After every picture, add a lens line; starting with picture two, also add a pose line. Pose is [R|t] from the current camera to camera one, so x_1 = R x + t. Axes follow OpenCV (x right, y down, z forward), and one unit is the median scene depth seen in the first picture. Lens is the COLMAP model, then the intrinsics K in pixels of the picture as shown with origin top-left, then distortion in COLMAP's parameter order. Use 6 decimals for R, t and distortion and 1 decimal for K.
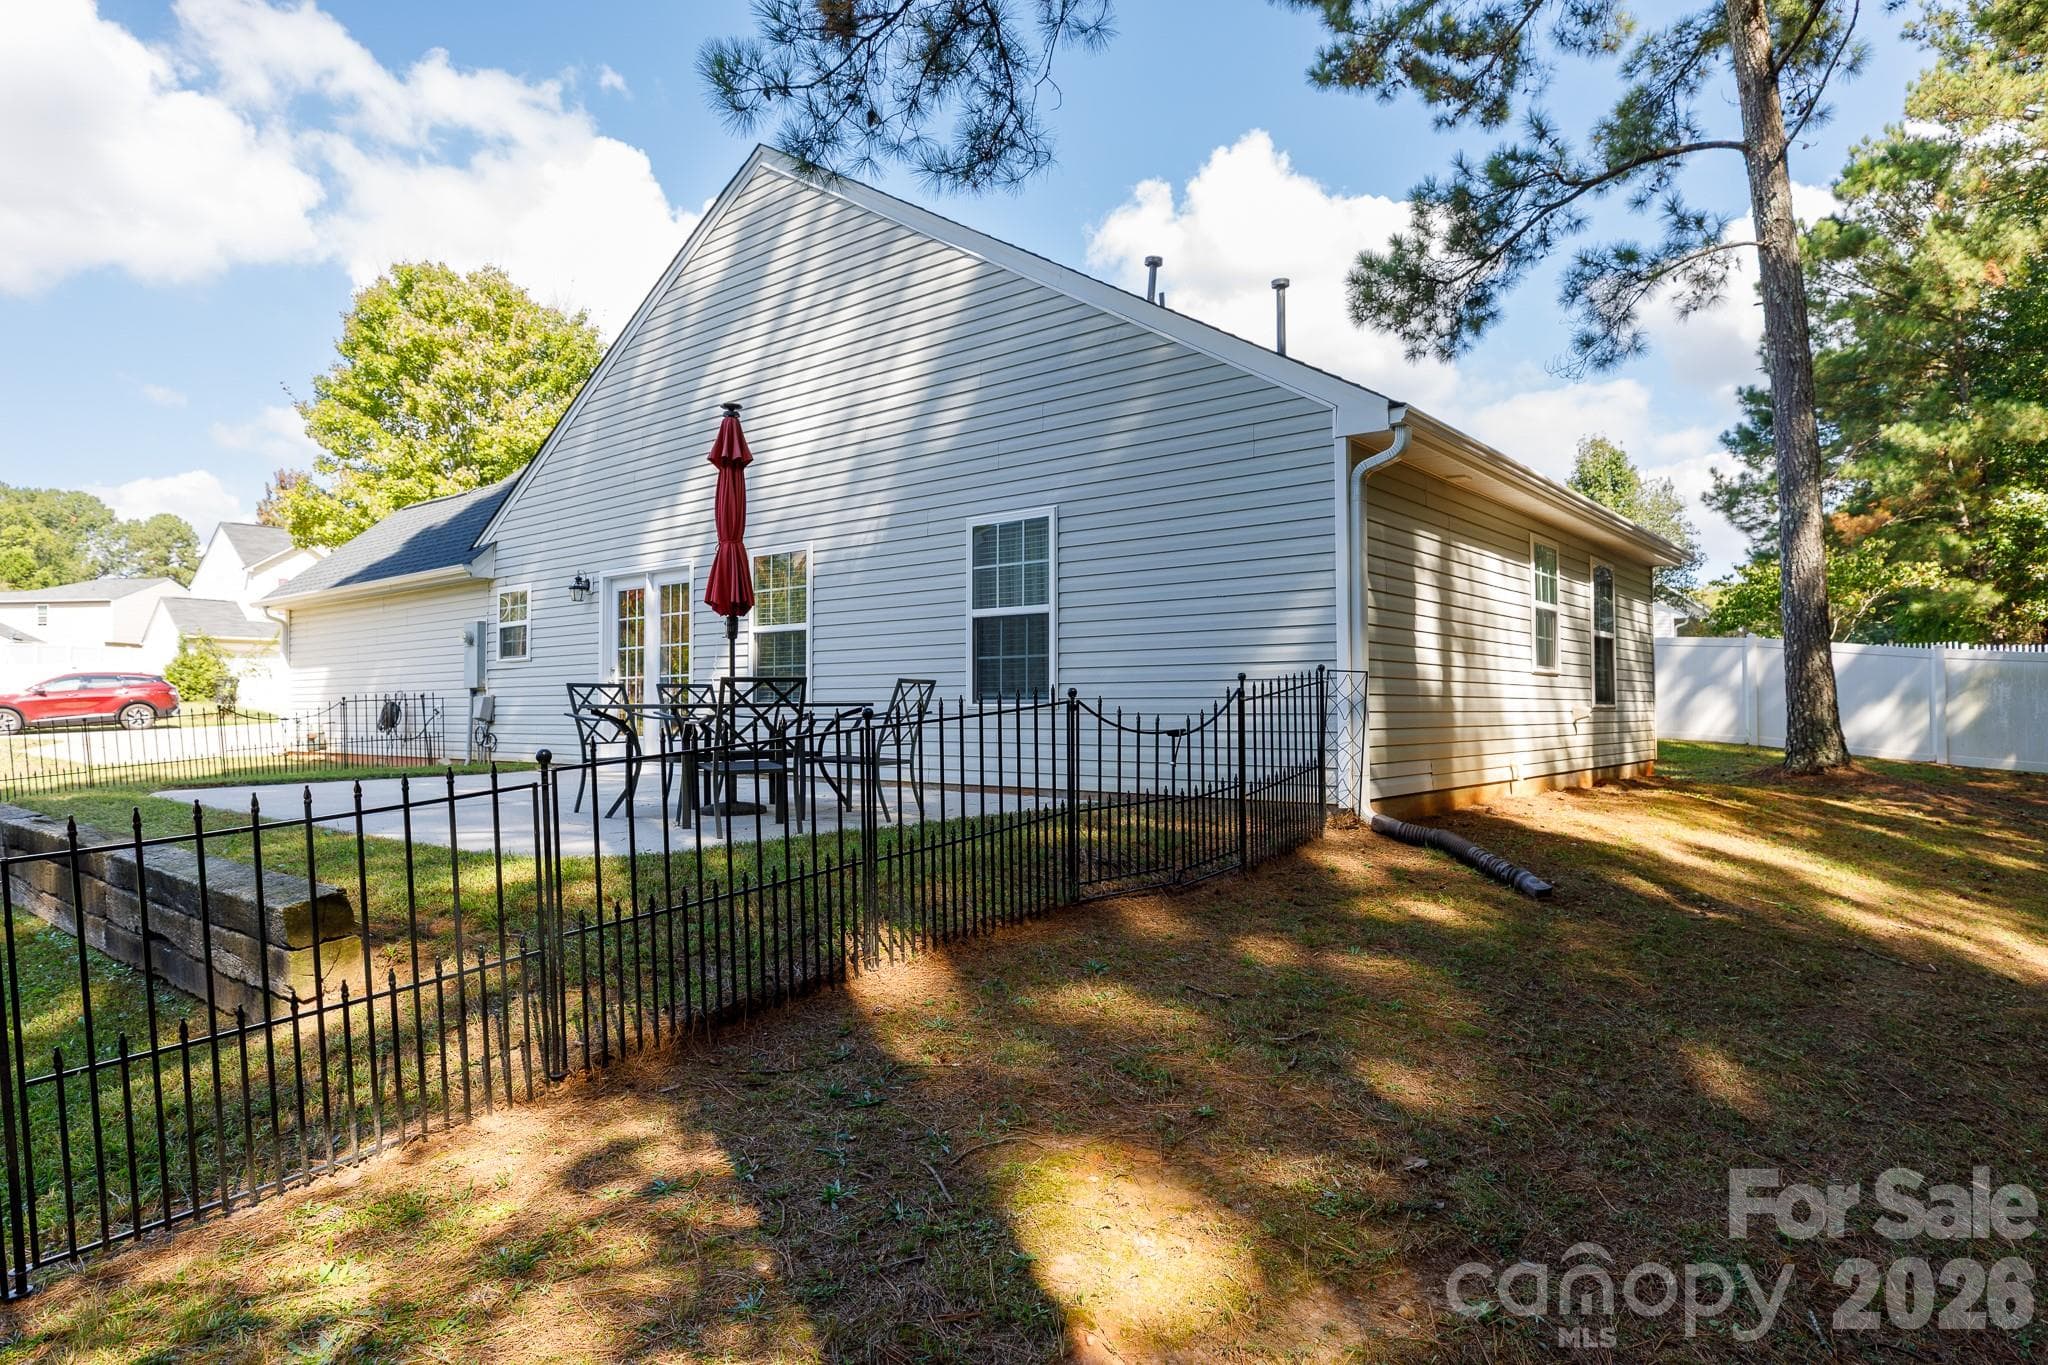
lens RADIAL K [[1133.8, 0, 1043.3], [0, 1133.8, 678.4], [0, 0, 1]] dist [0.012372, 0.000571]
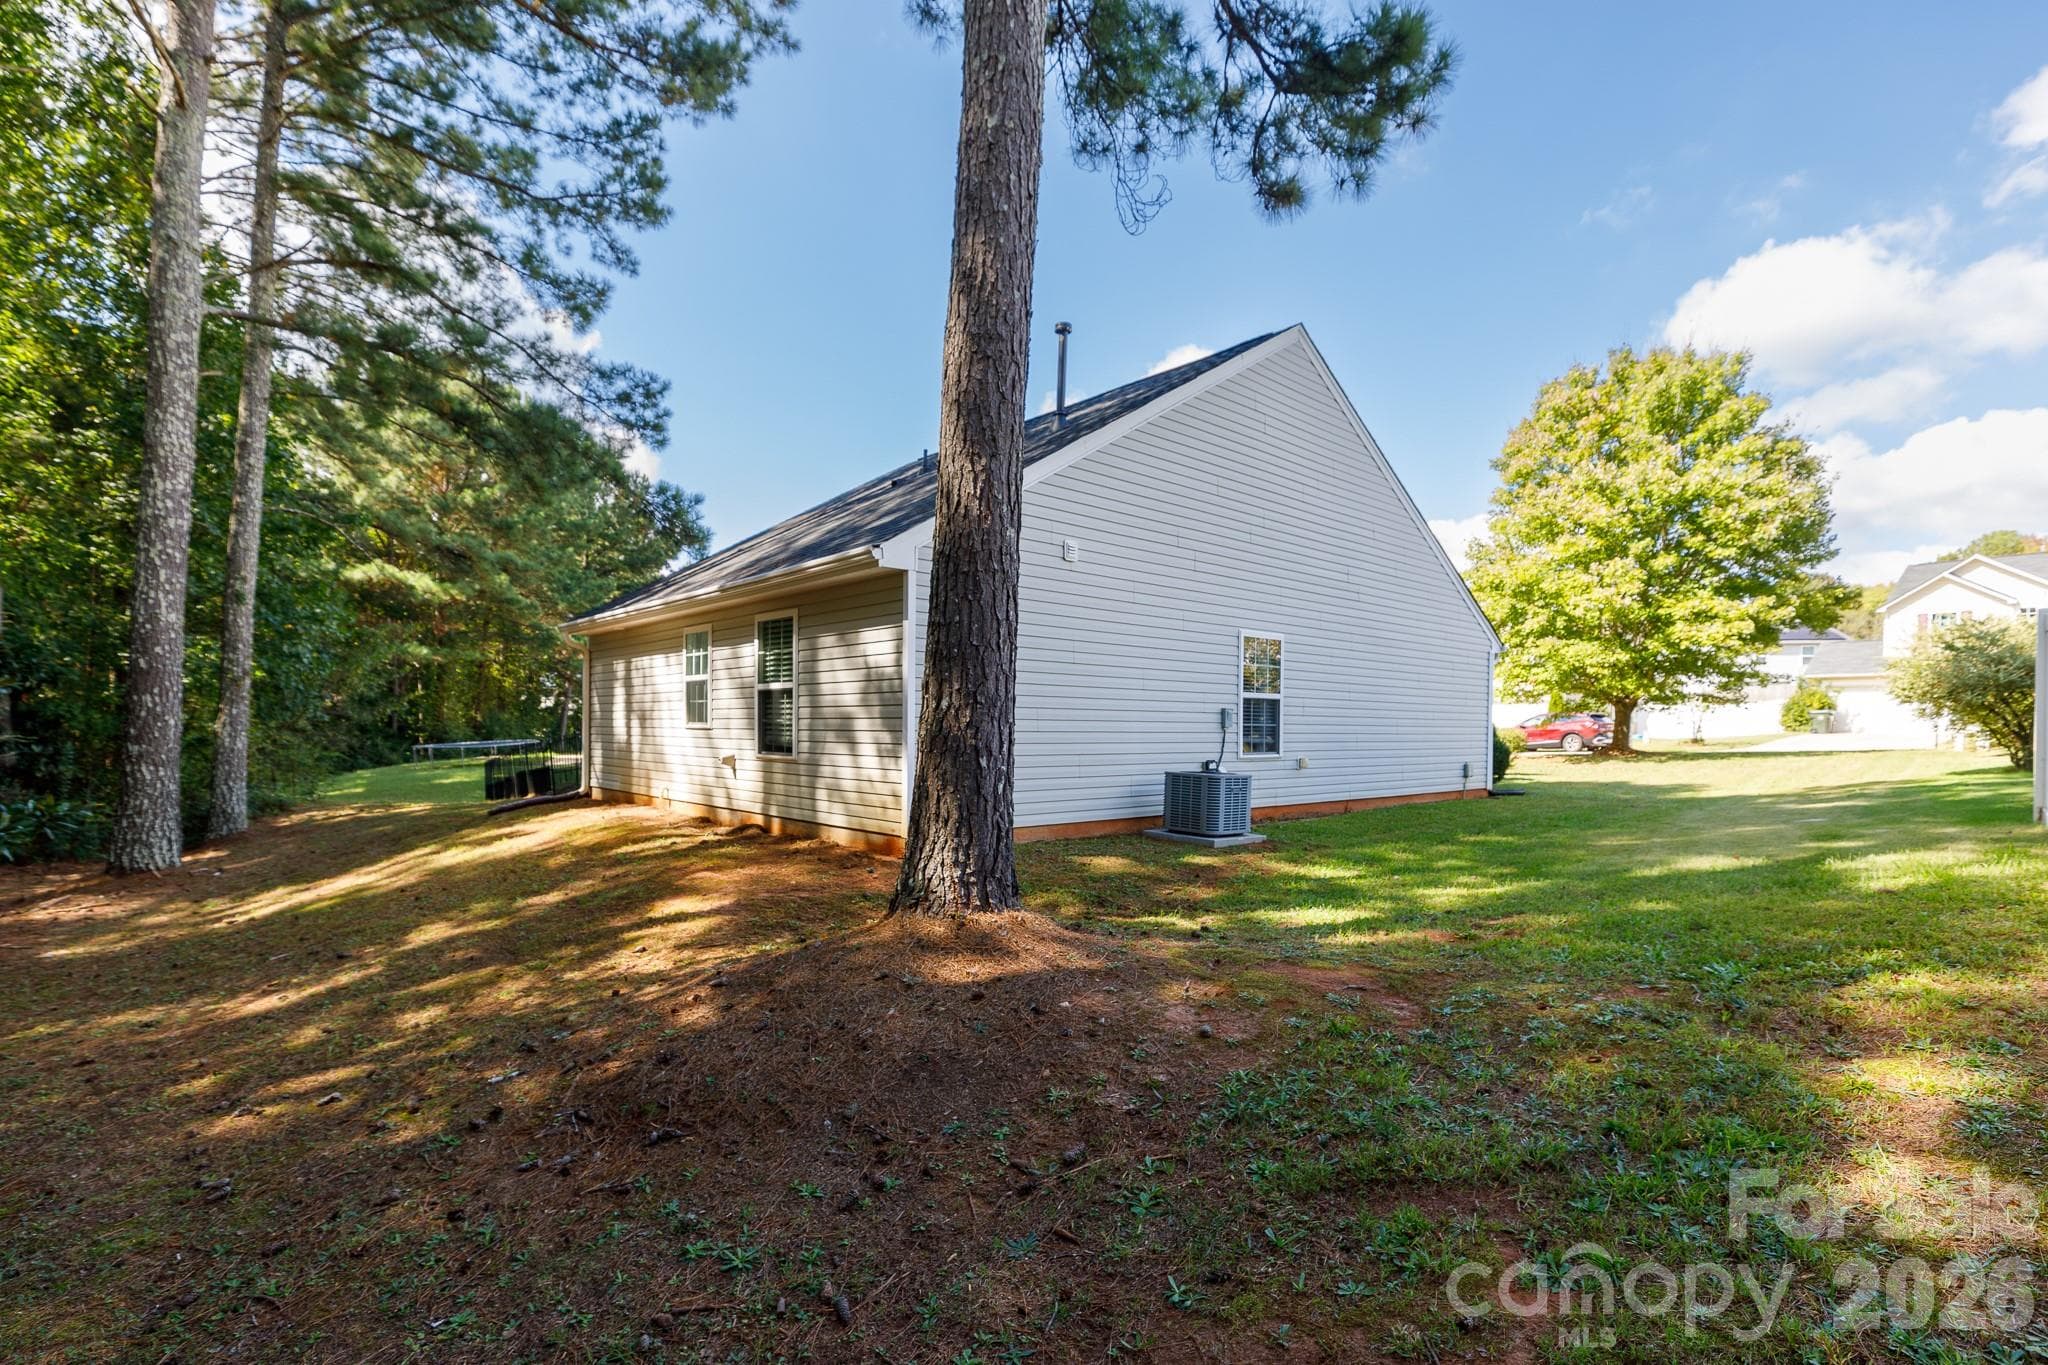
lens RADIAL K [[928.9, 0, 1022.8], [0, 928.9, 745.7], [0, 0, 1]] dist [0.004232, 0.000752]
pose [[-0.144950, 0.019746, -0.989242, 1.709069], [0.021299, 0.999631, 0.016833, 0.007002], [0.989210, -0.018629, -0.145318, 1.787633]]
